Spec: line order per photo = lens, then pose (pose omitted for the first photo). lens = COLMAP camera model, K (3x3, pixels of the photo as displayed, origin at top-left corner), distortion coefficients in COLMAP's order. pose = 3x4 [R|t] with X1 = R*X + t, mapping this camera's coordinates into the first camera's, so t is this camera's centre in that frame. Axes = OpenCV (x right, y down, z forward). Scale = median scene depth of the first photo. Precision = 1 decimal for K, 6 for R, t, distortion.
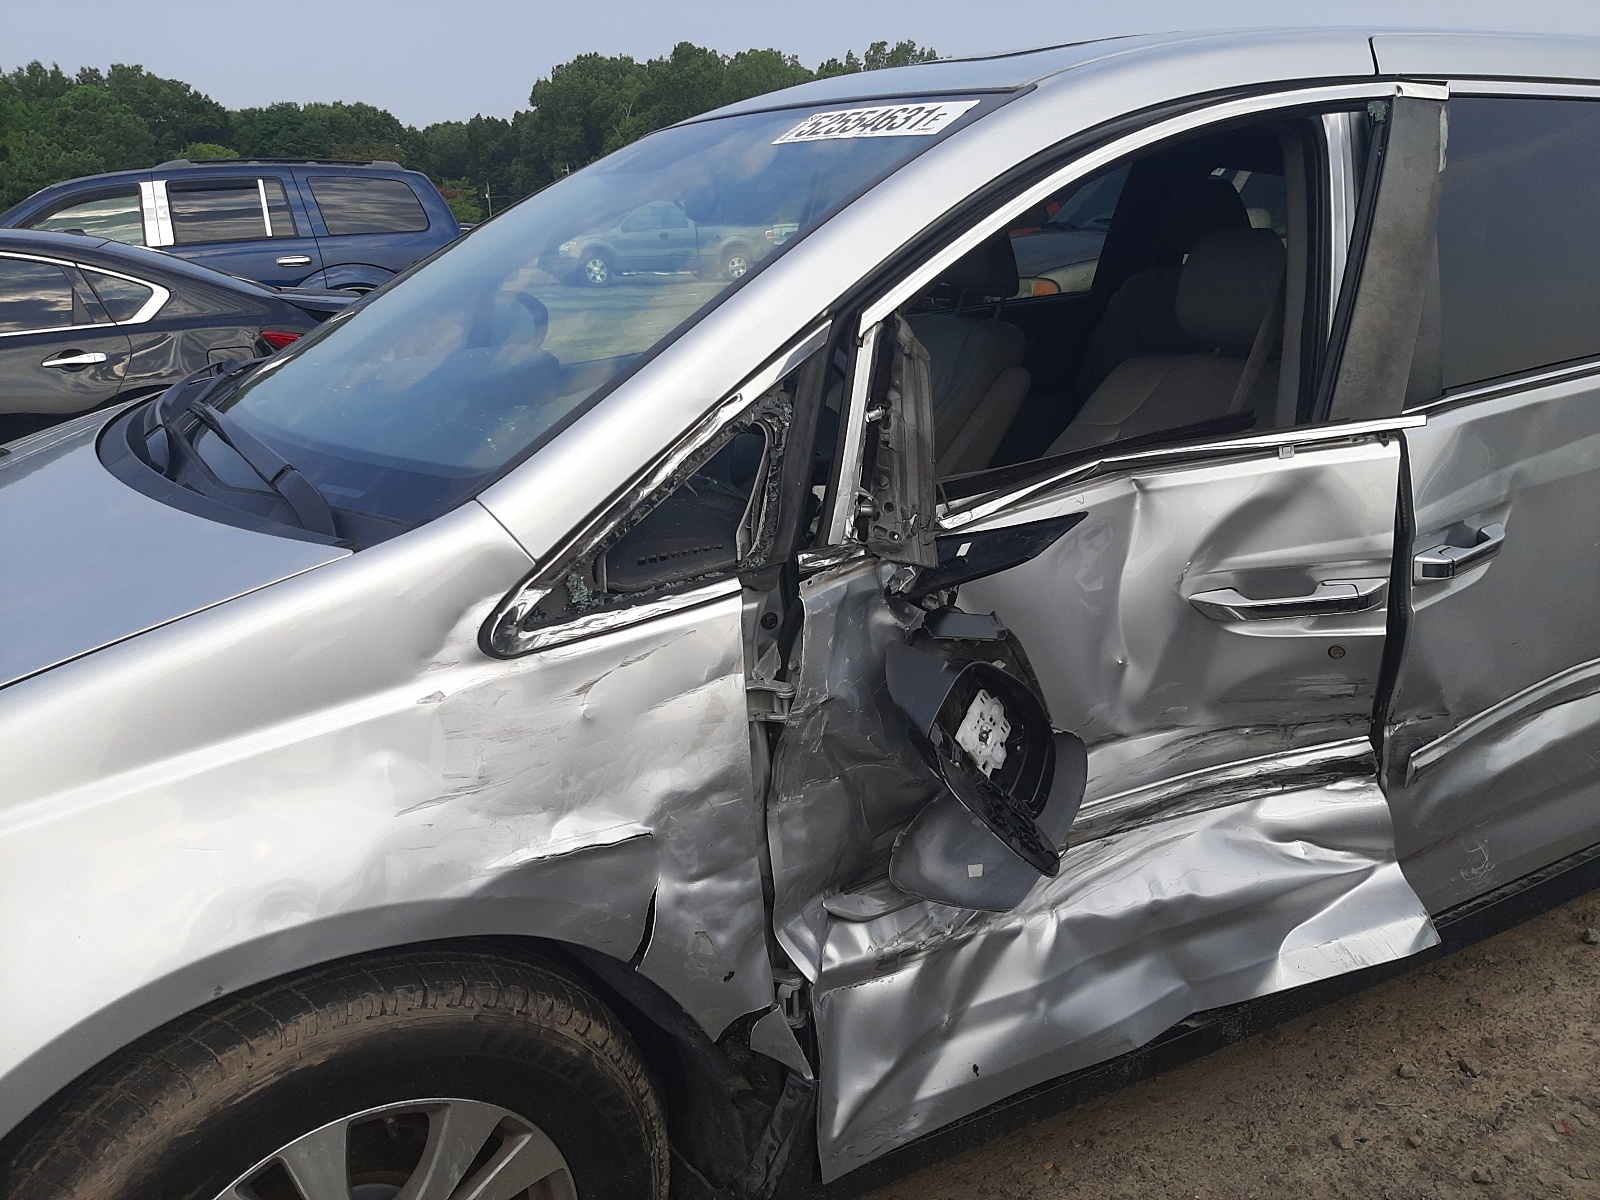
lens RADIAL K [[1229.2, 0, 800.0], [0, 1229.2, 600.0], [0, 0, 1]] dist [0.053305, -0.097614]
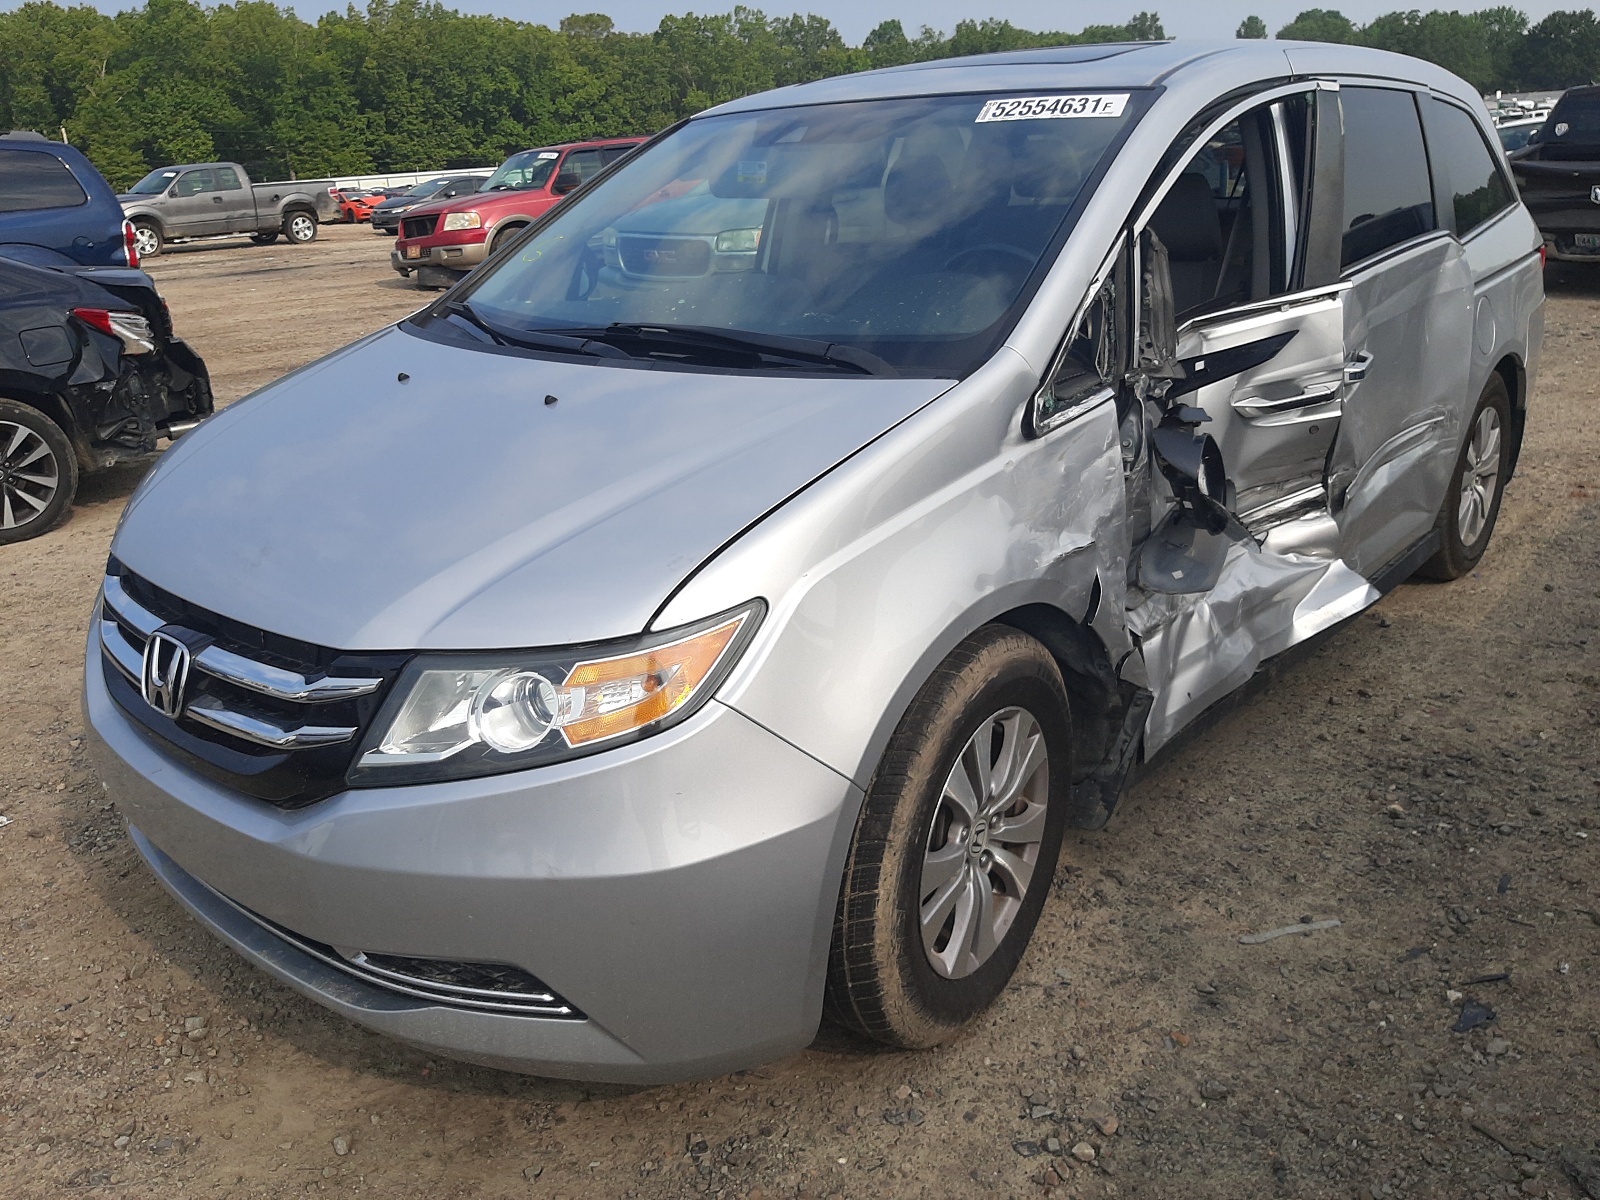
lens RADIAL K [[1219.9, 0, 800.0], [0, 1219.9, 600.0], [0, 0, 1]] dist [0.008202, -0.089818]
pose [[0.943568, -0.134524, 0.302626, -0.803207], [0.121689, 0.990694, 0.060966, 0.093232], [-0.308011, -0.020699, 0.951158, -0.365774]]
